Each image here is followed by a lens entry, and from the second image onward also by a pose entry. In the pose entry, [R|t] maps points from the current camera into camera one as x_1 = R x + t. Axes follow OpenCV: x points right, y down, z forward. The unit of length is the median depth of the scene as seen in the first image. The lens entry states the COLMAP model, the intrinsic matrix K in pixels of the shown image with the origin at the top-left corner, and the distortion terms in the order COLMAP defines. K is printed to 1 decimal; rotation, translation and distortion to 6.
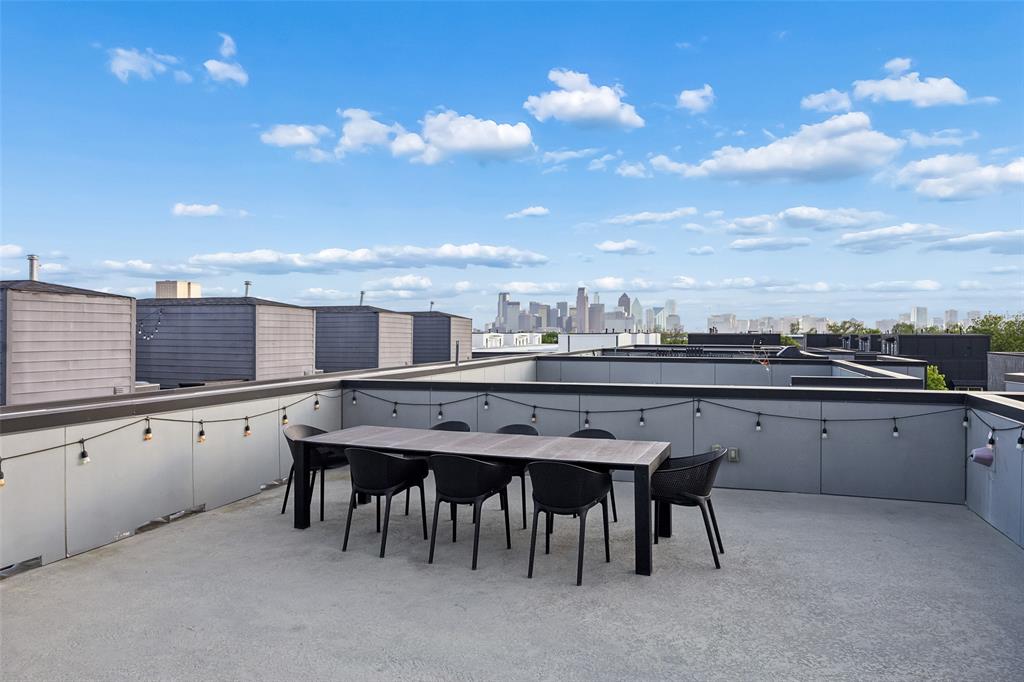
lens RADIAL K [[663.4, 0, 520.3], [0, 663.4, 338.1], [0, 0, 1]] dist [-0.006656, 0.003067]
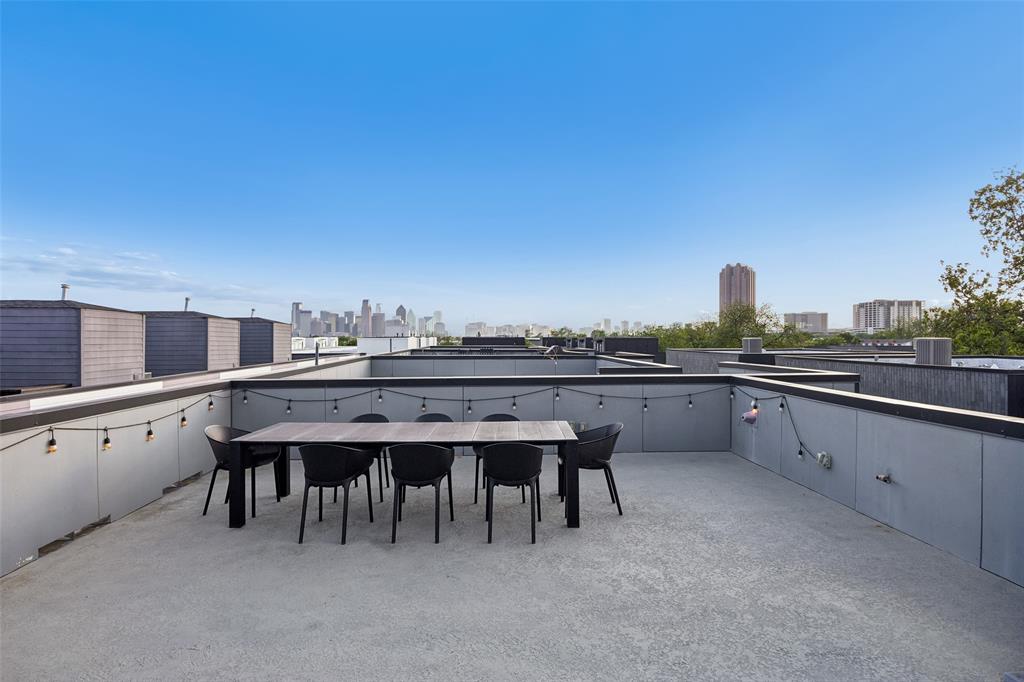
lens RADIAL K [[526.7, 0, 514.7], [0, 526.7, 339.4], [0, 0, 1]] dist [-0.012272, 0.001301]
pose [[0.930228, -0.003893, 0.366962, -0.208190], [0.005037, 0.999985, -0.002160, 0.002648], [-0.366948, 0.003857, 0.930233, 0.085961]]
